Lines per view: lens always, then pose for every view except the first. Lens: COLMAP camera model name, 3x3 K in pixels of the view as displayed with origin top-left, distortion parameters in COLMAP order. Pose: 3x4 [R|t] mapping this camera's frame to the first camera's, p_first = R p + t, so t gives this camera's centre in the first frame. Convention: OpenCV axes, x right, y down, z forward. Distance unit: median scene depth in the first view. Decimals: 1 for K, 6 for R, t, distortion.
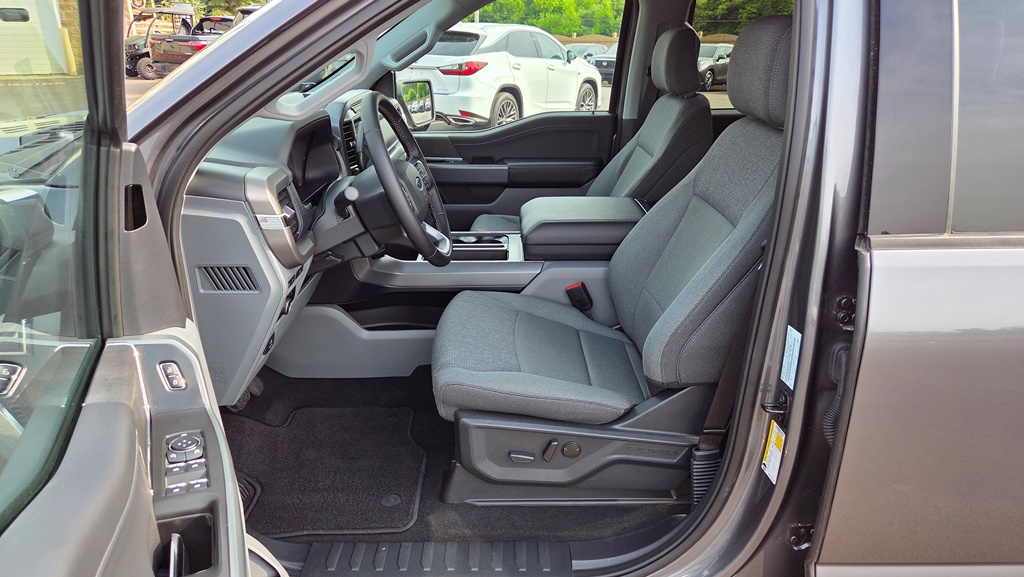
lens RADIAL K [[690.5, 0, 512.0], [0, 690.5, 288.5], [0, 0, 1]] dist [0.058936, -0.064887]
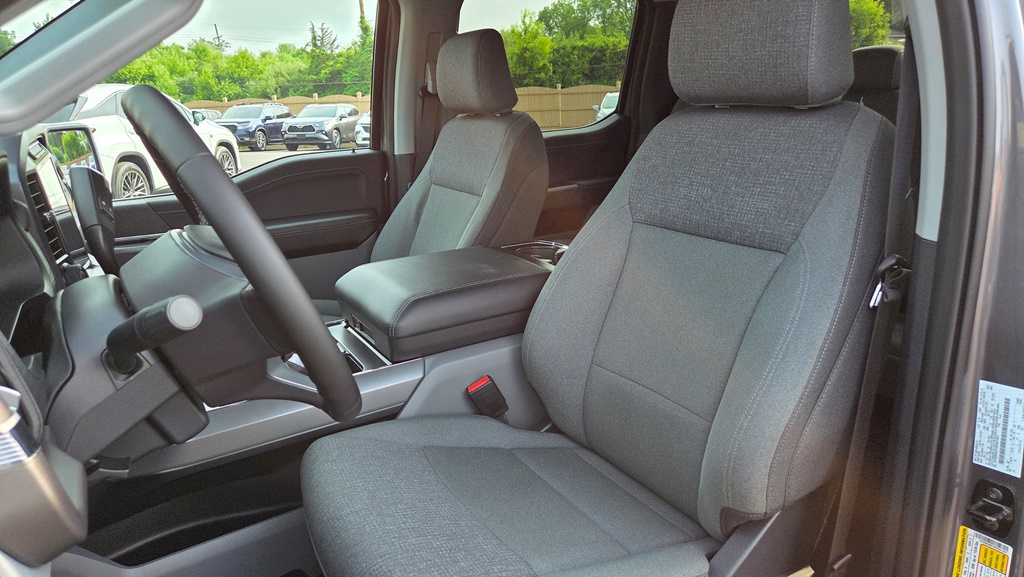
lens RADIAL K [[690.5, 0, 512.0], [0, 690.5, 288.5], [0, 0, 1]] dist [0.058936, -0.064887]
pose [[0.865058, -0.174586, 0.470312, -0.124918], [0.212578, 0.976731, -0.028426, -0.047757], [-0.454406, 0.124568, 0.882042, 0.273192]]
